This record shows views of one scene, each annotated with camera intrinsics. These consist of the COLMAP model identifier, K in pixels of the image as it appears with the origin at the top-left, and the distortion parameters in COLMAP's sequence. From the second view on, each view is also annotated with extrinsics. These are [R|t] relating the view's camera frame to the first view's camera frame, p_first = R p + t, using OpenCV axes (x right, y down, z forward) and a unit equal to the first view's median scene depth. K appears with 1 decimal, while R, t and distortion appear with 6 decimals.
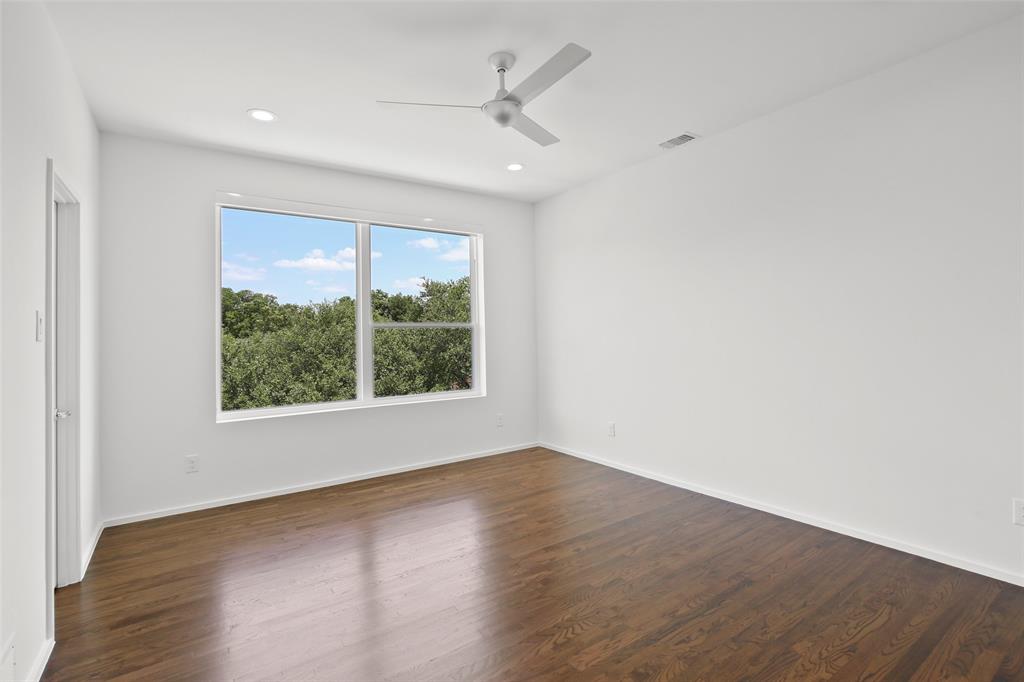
lens RADIAL K [[469.0, 0, 531.2], [0, 469.0, 322.7], [0, 0, 1]] dist [-0.018036, 0.002741]
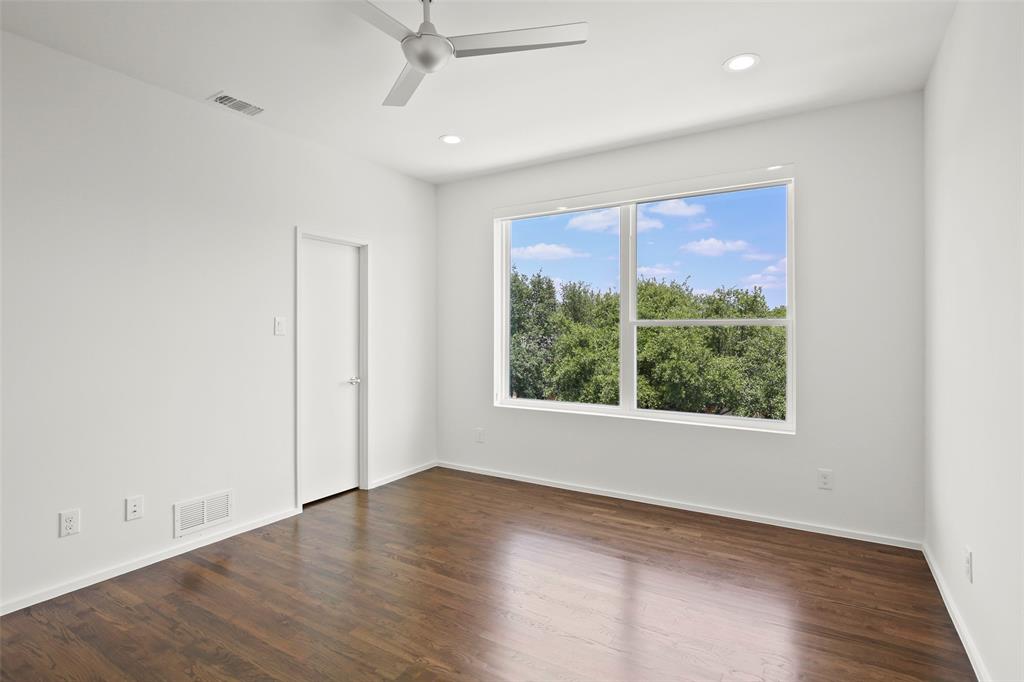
lens RADIAL K [[520.1, 0, 519.0], [0, 520.1, 333.6], [0, 0, 1]] dist [-0.010315, 0.003120]
pose [[0.401831, 0.023432, -0.915414, 0.510698], [0.003856, 0.999620, 0.027280, -0.001624], [0.915706, -0.014492, 0.401588, 0.496369]]
